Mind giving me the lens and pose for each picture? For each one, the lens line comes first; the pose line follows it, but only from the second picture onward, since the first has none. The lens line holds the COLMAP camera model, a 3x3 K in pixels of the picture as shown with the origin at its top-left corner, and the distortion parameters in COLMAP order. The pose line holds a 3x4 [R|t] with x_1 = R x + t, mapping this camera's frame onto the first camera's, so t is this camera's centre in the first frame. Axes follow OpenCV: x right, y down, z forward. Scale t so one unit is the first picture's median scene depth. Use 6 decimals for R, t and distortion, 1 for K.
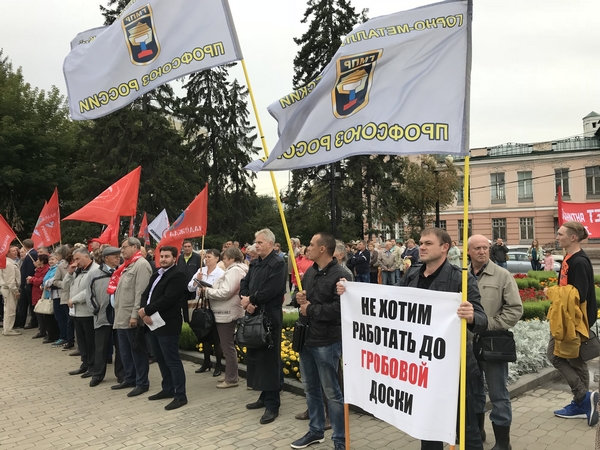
lens RADIAL K [[509.6, 0, 300.0], [0, 509.6, 225.0], [0, 0, 1]] dist [0.005334, 0.001693]
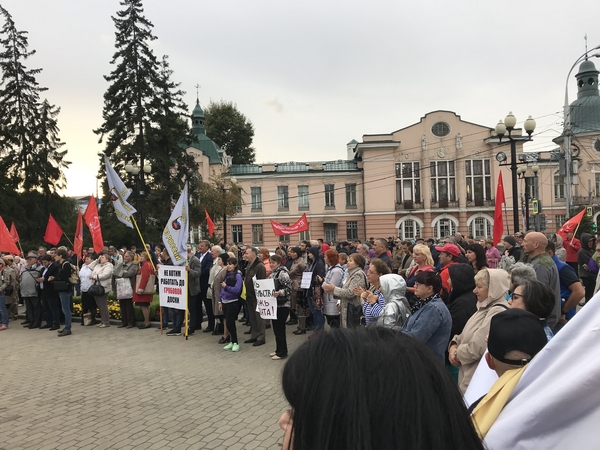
lens RADIAL K [[509.6, 0, 300.0], [0, 509.6, 225.0], [0, 0, 1]] dist [0.005334, 0.001693]
pose [[0.934789, -0.002663, 0.355194, -0.006119], [0.003478, 0.999993, -0.001656, -0.011387], [-0.355187, 0.002783, 0.934791, -0.219599]]
